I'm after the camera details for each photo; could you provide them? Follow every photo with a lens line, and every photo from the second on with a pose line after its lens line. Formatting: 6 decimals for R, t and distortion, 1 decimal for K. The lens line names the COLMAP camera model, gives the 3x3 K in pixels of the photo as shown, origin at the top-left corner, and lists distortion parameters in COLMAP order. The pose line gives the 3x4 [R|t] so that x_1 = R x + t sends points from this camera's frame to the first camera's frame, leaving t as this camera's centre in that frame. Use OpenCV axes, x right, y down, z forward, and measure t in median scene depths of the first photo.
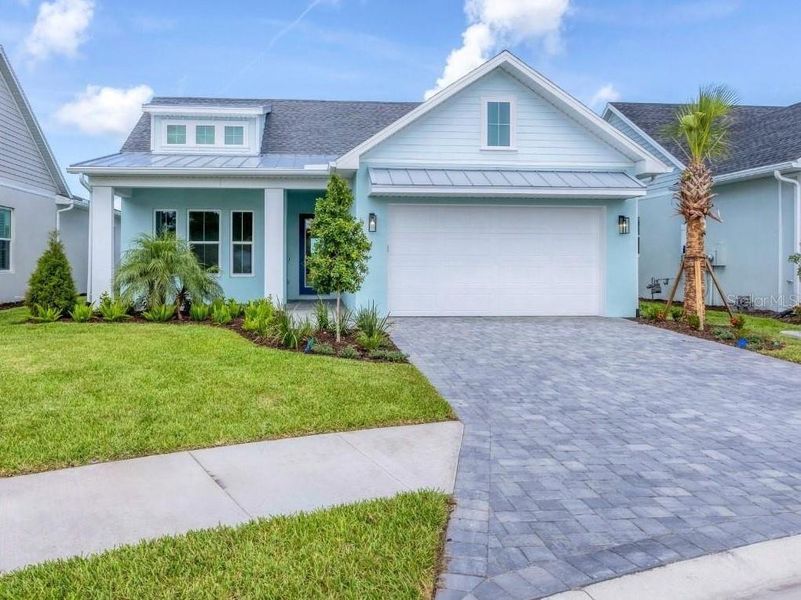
lens RADIAL K [[535.5, 0, 400.5], [0, 535.5, 300.0], [0, 0, 1]] dist [0.000825, -0.041001]
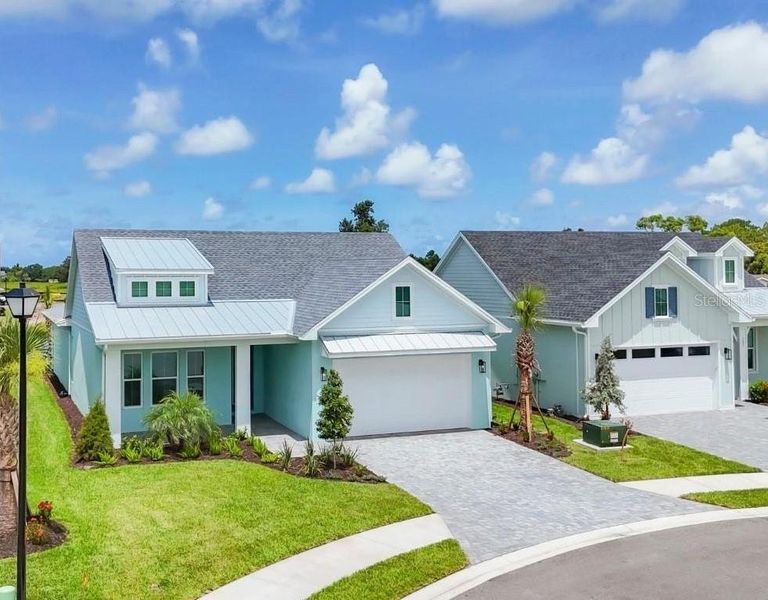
lens RADIAL K [[711.9, 0, 384.0], [0, 711.9, 300.0], [0, 0, 1]] dist [0.004975, 0.000770]
pose [[0.954420, -0.001450, 0.298462, -0.547311], [0.015008, 0.998956, -0.043139, -0.304899], [-0.298088, 0.045652, 0.953446, -1.028894]]
